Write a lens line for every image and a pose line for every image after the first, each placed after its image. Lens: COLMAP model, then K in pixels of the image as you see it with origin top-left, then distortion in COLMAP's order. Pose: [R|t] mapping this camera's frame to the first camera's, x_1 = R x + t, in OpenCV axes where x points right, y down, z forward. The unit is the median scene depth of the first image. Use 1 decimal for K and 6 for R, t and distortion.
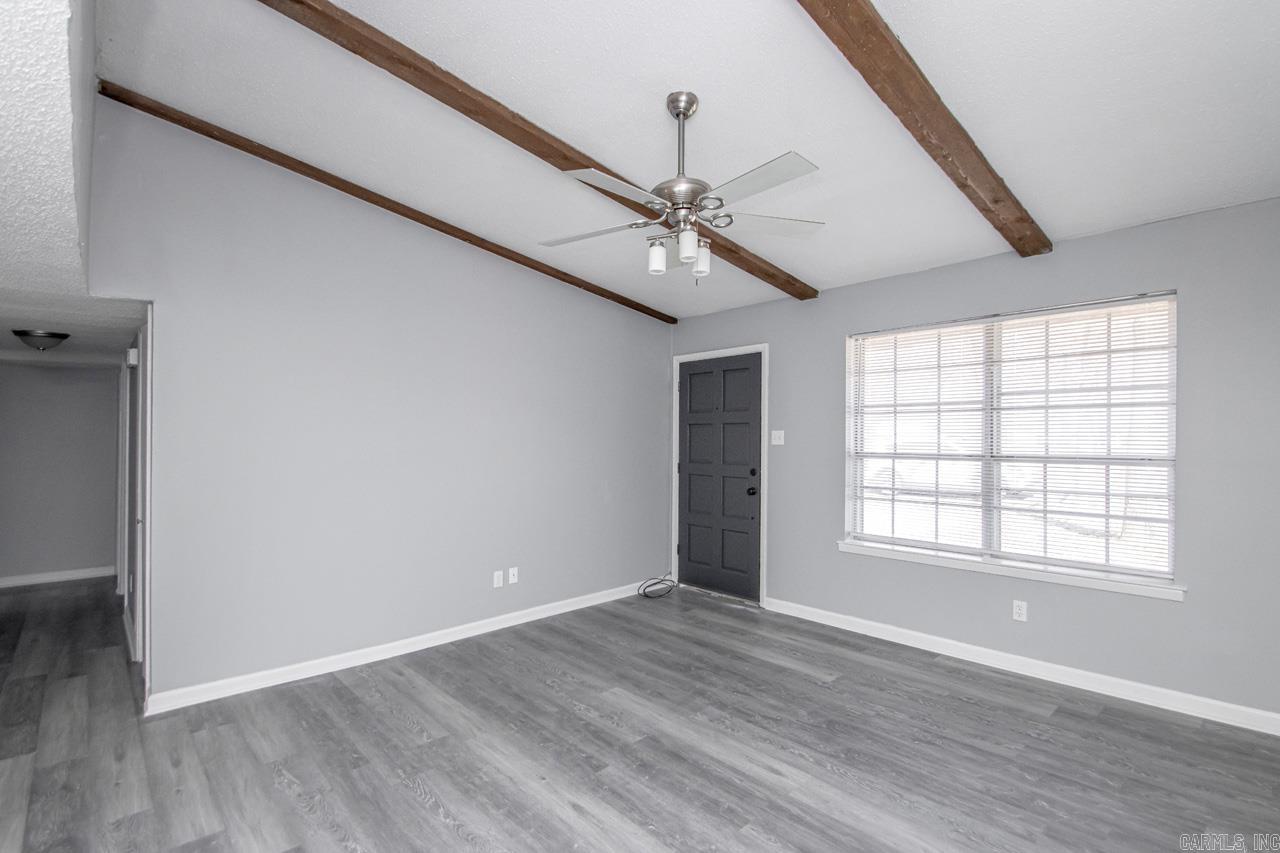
lens RADIAL K [[603.3, 0, 639.1], [0, 603.3, 445.1], [0, 0, 1]] dist [0.012241, -0.017535]
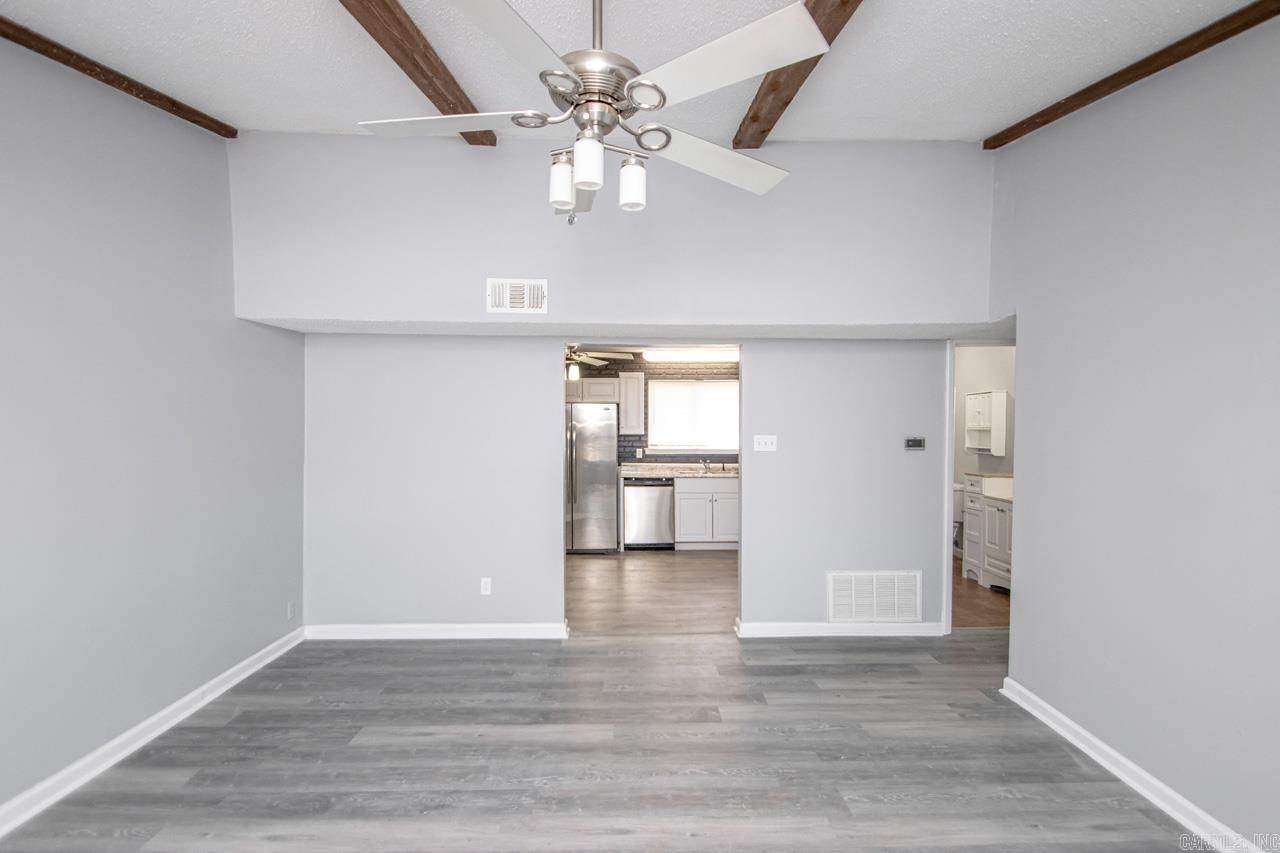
lens RADIAL K [[609.6, 0, 644.4], [0, 609.6, 423.6], [0, 0, 1]] dist [0.014941, -0.016844]
pose [[-0.657184, 0.004103, -0.753719, 0.359190], [-0.008157, 0.999888, 0.012555, -0.039609], [0.753686, 0.014399, -0.657077, 0.974065]]
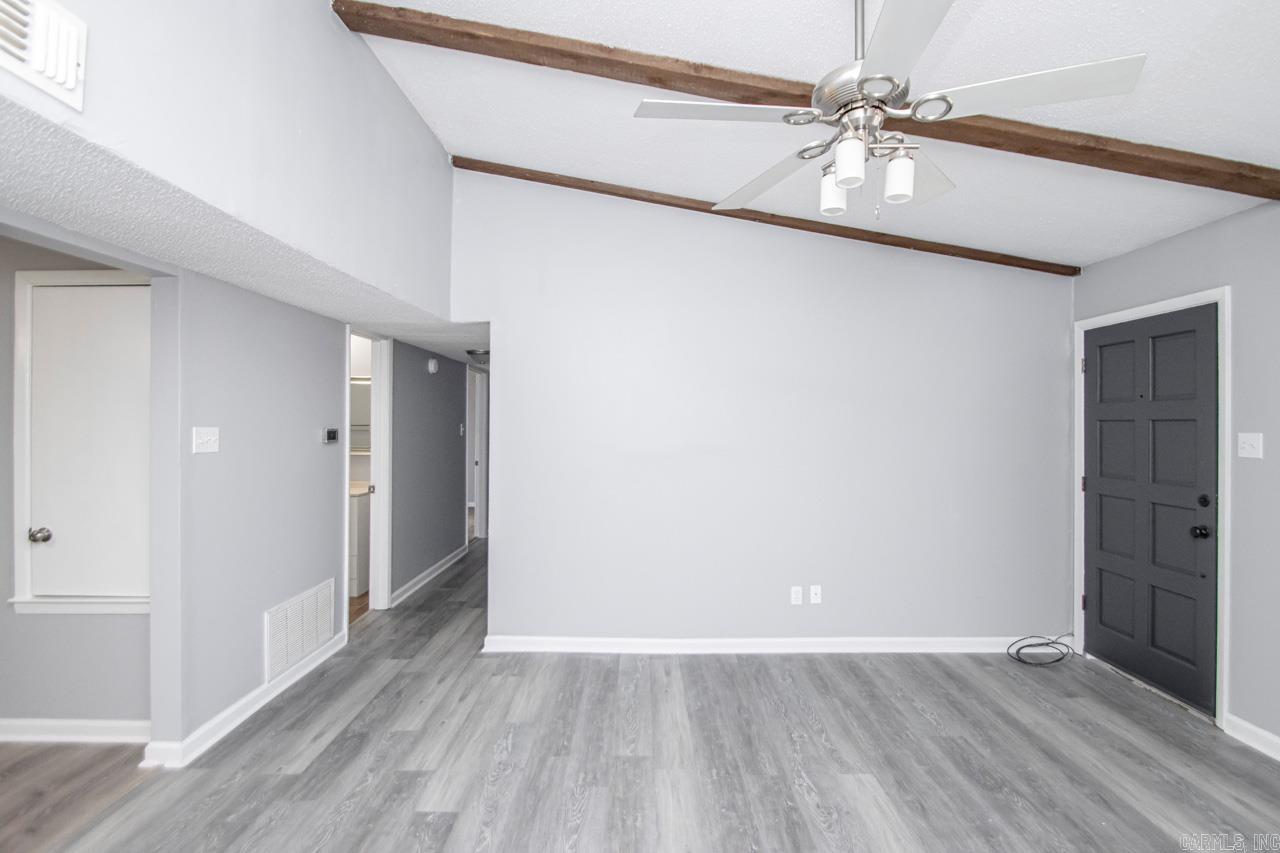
lens RADIAL K [[609.6, 0, 644.4], [0, 609.6, 423.6], [0, 0, 1]] dist [0.014941, -0.016844]
pose [[0.744093, 0.009510, -0.668009, 0.221848], [-0.023025, 0.999670, -0.011415, -0.015611], [0.667679, 0.023874, 0.744066, 0.206990]]
